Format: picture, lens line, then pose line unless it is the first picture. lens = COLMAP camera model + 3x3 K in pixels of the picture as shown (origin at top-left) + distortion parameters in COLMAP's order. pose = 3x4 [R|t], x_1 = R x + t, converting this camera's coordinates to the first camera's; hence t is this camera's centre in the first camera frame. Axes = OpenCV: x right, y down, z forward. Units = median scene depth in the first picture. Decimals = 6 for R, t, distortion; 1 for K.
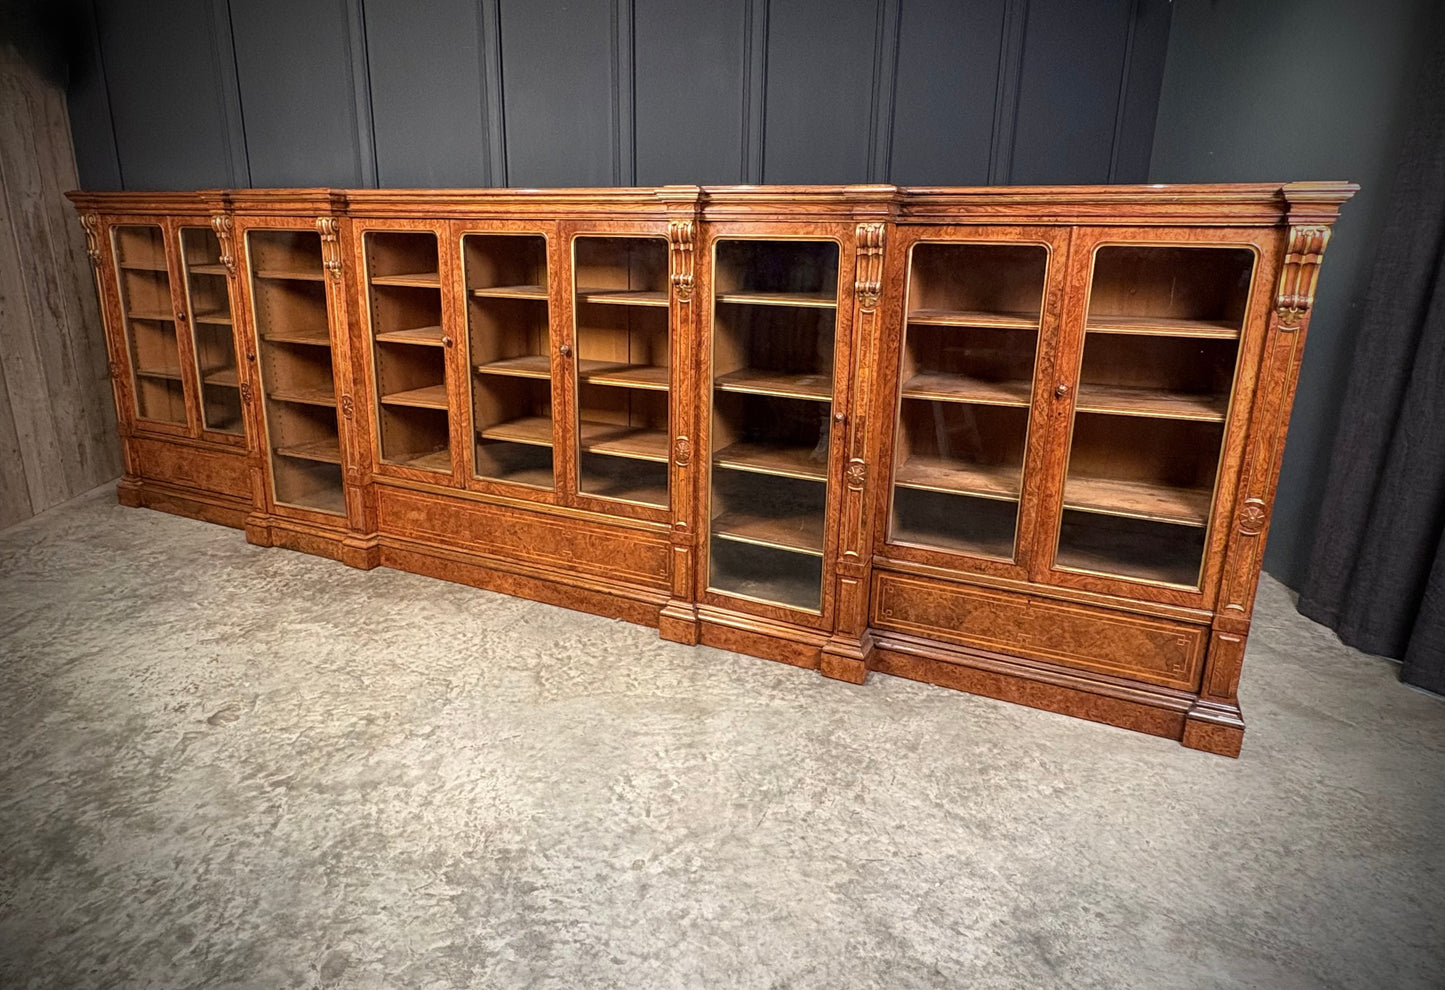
lens RADIAL K [[1008.9, 0, 633.6], [0, 1008.9, 513.0], [0, 0, 1]] dist [0.002437, 0.000693]
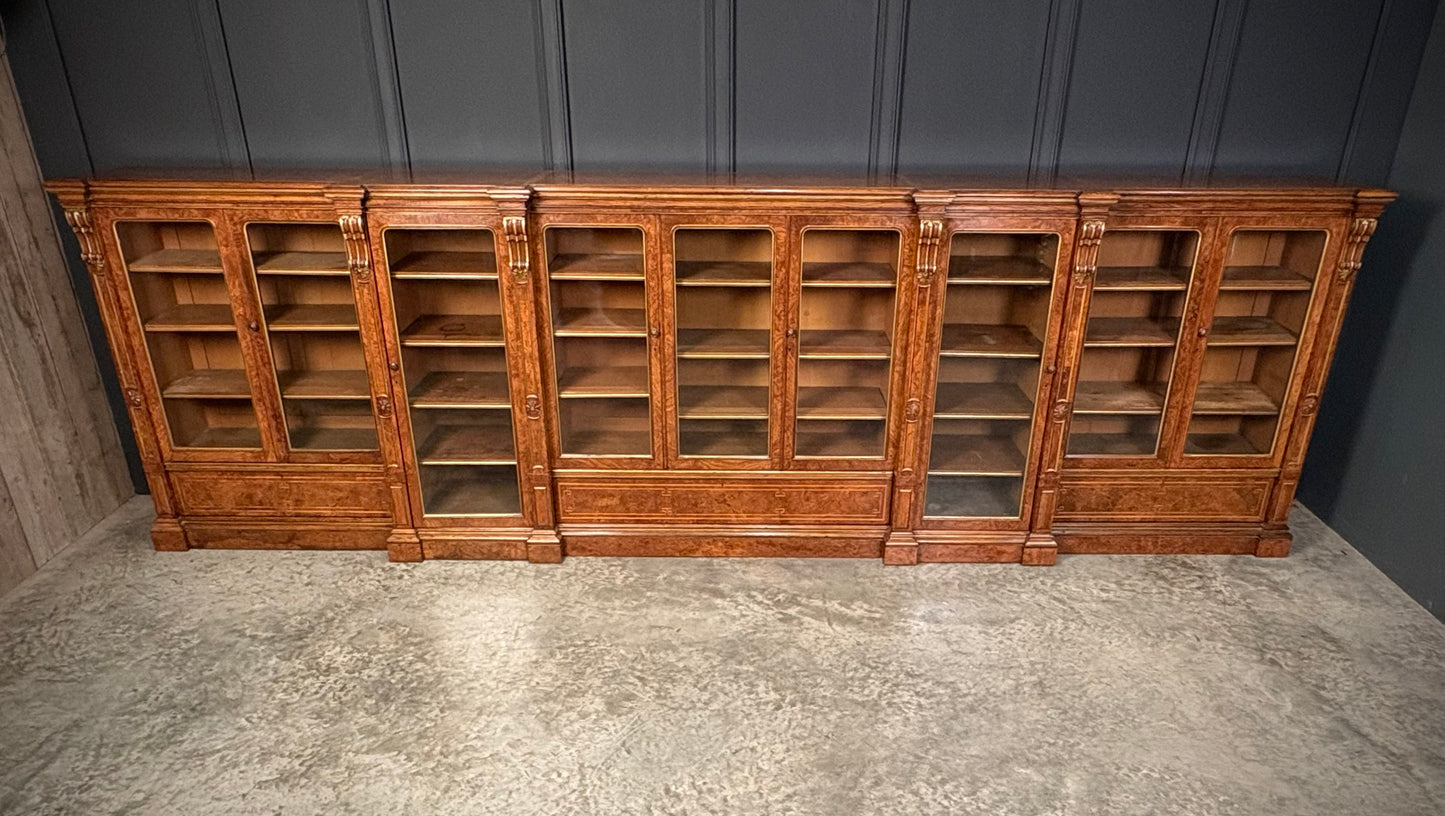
lens RADIAL K [[969.4, 0, 742.8], [0, 969.4, 531.4], [0, 0, 1]] dist [-0.000450, 0.000176]
pose [[0.868660, -0.209381, 0.448987, -0.667607], [0.141644, 0.973432, 0.179910, -0.155325], [-0.474728, -0.092684, 0.875239, 0.075035]]
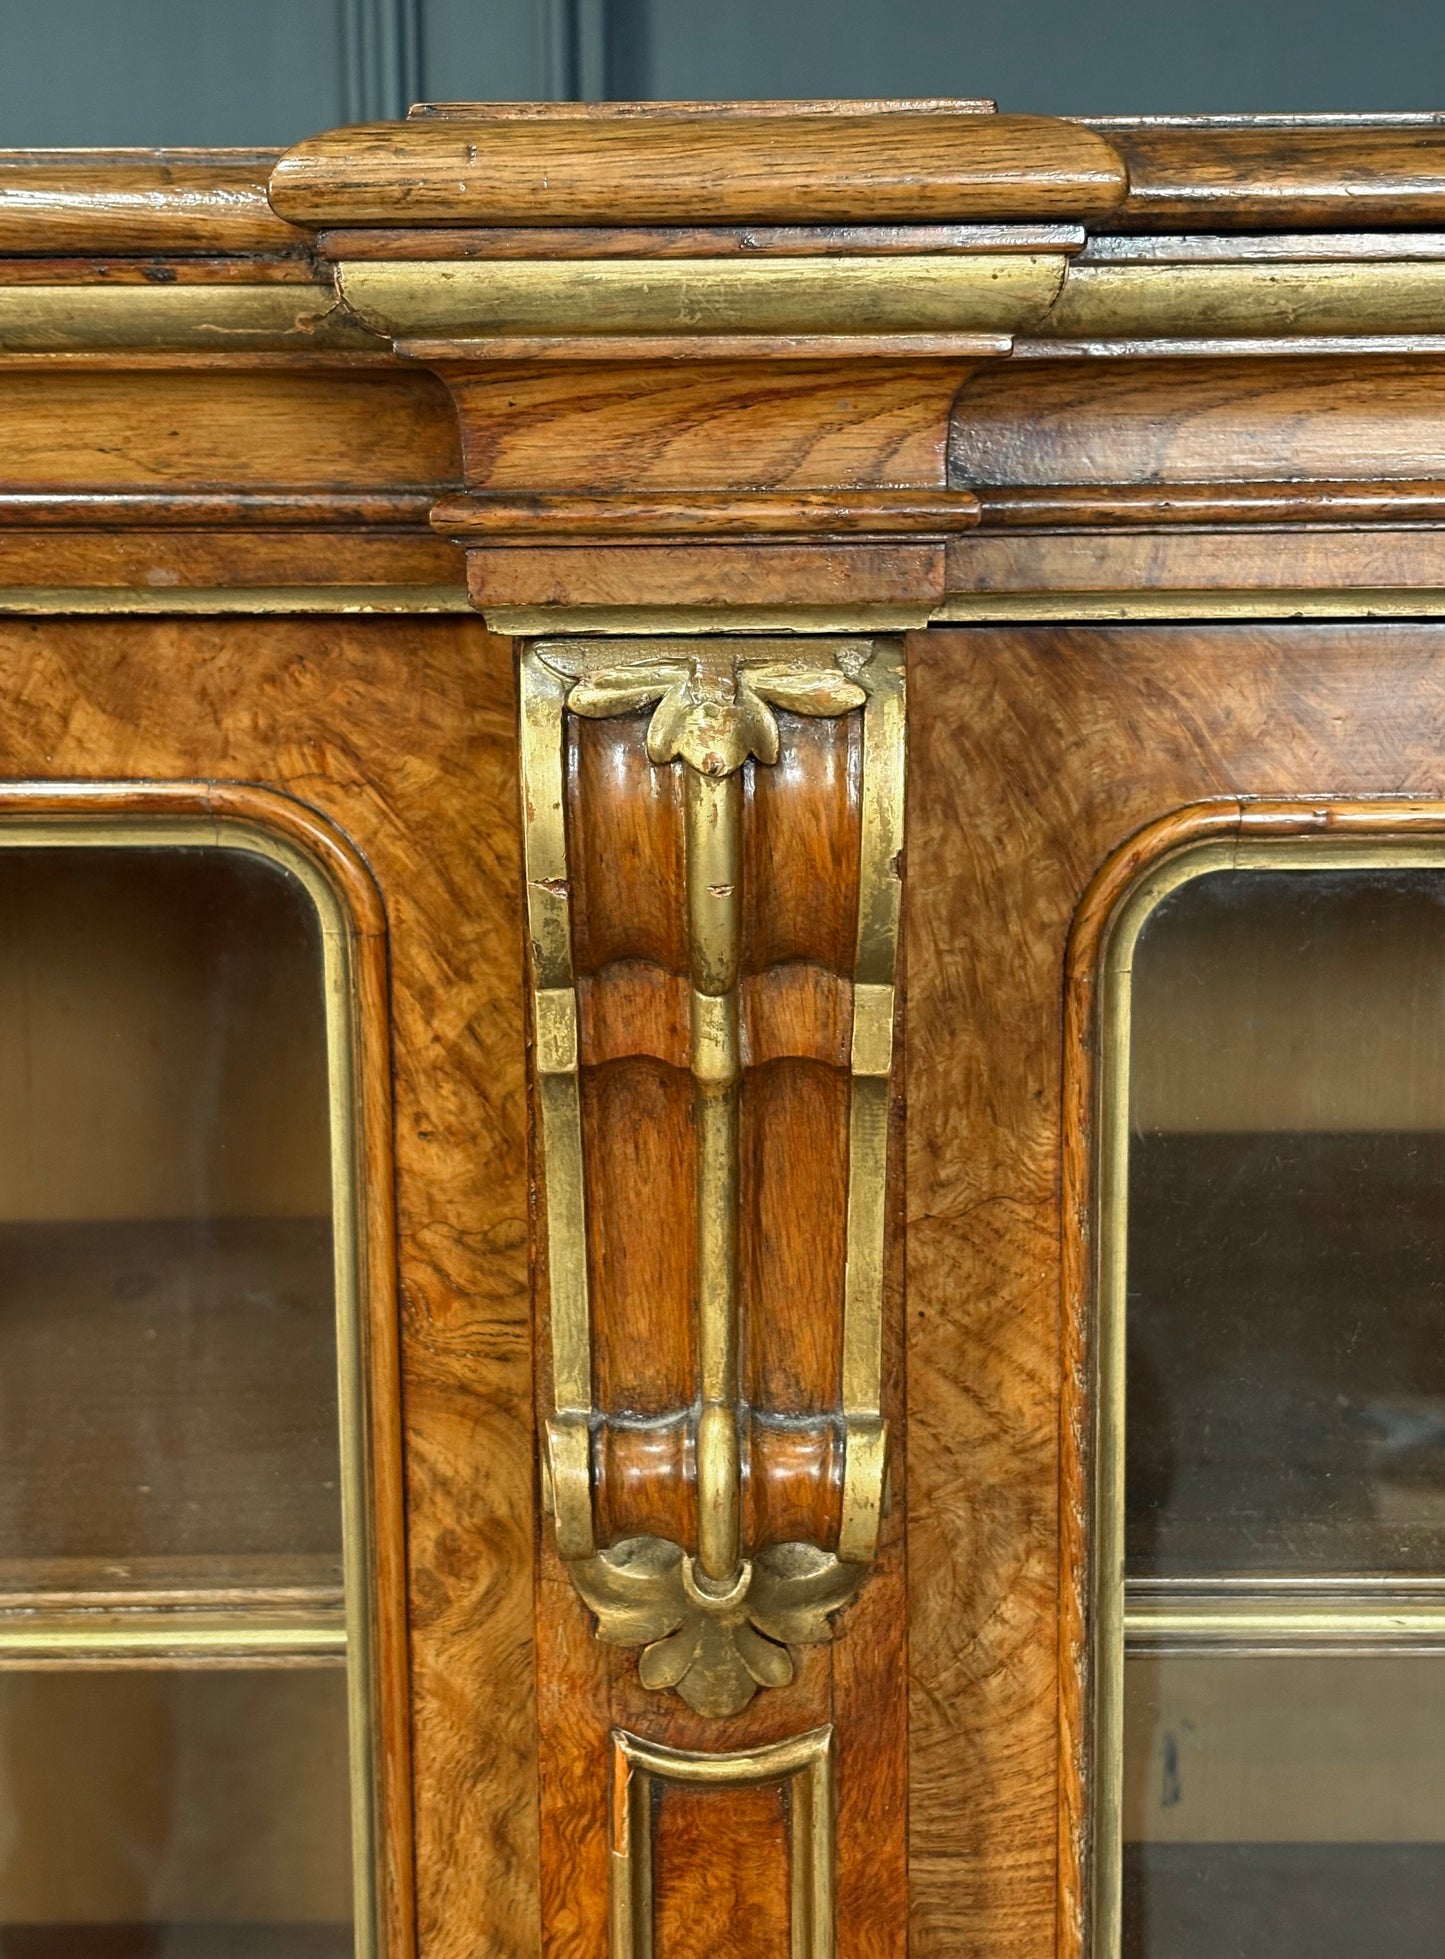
lens RADIAL K [[3052.1, 0, 769.4], [0, 3052.1, 980.2], [0, 0, 1]] dist [0.145942, -0.057893]
pose [[0.865717, -0.090553, 0.492275, -0.042901], [0.156862, 0.983038, -0.095029, -0.228448], [-0.475320, 0.159487, 0.865237, 0.765605]]
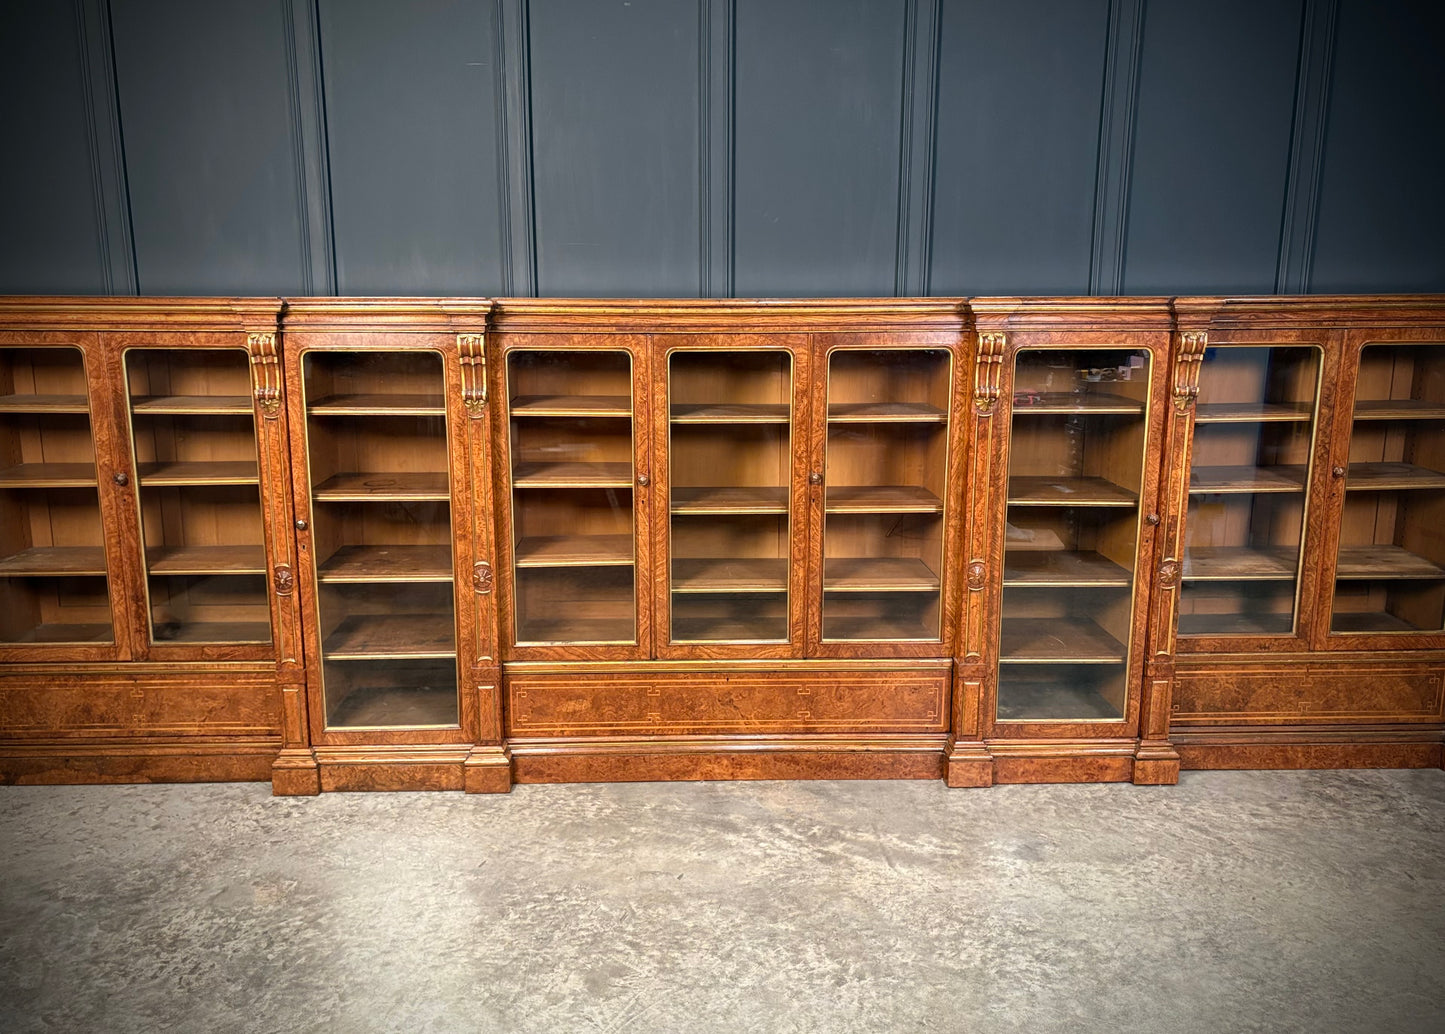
lens RADIAL K [[1131.5, 0, 705.4], [0, 1131.5, 517.8], [0, 0, 1]] dist [0.069496, -0.092768]
pose [[0.857069, -0.099376, 0.505526, -0.678530], [0.156035, 0.985206, -0.070872, -0.076820], [-0.491004, 0.139622, 0.859896, 0.218753]]
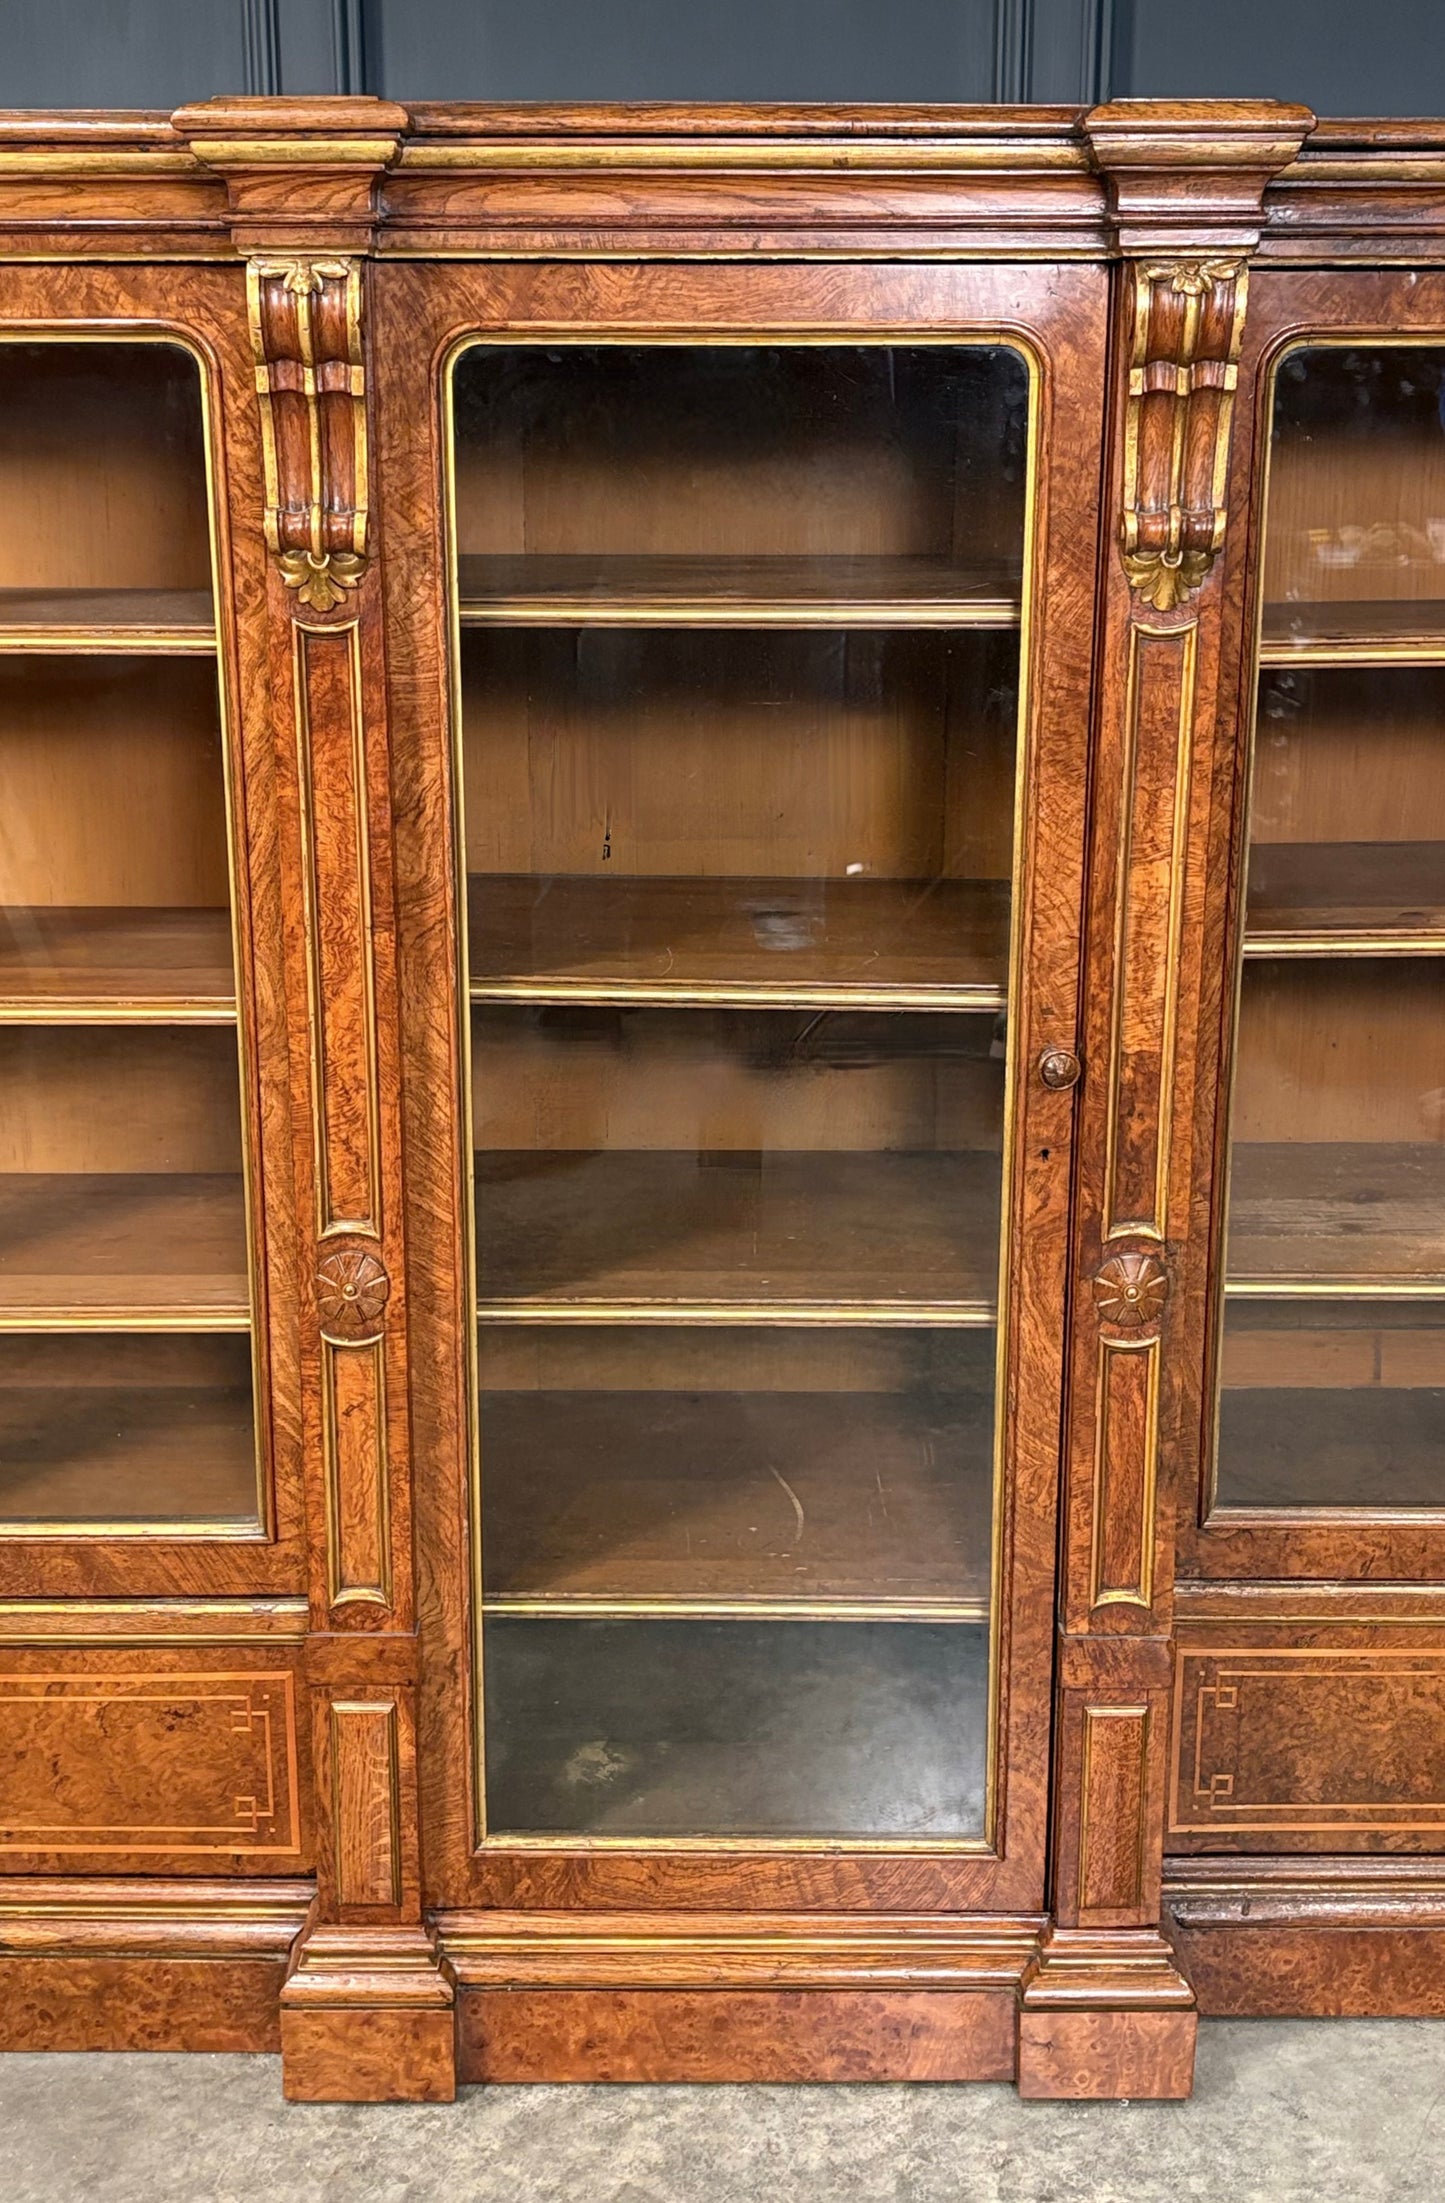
lens RADIAL K [[2577.2, 0, 713.4], [0, 2577.2, 1075.7], [0, 0, 1]] dist [0.212353, -0.739135]
pose [[0.872308, -0.120186, 0.473956, -0.149952], [0.146062, 0.989112, -0.018004, -0.084558], [-0.466632, 0.084932, 0.880364, 0.439896]]
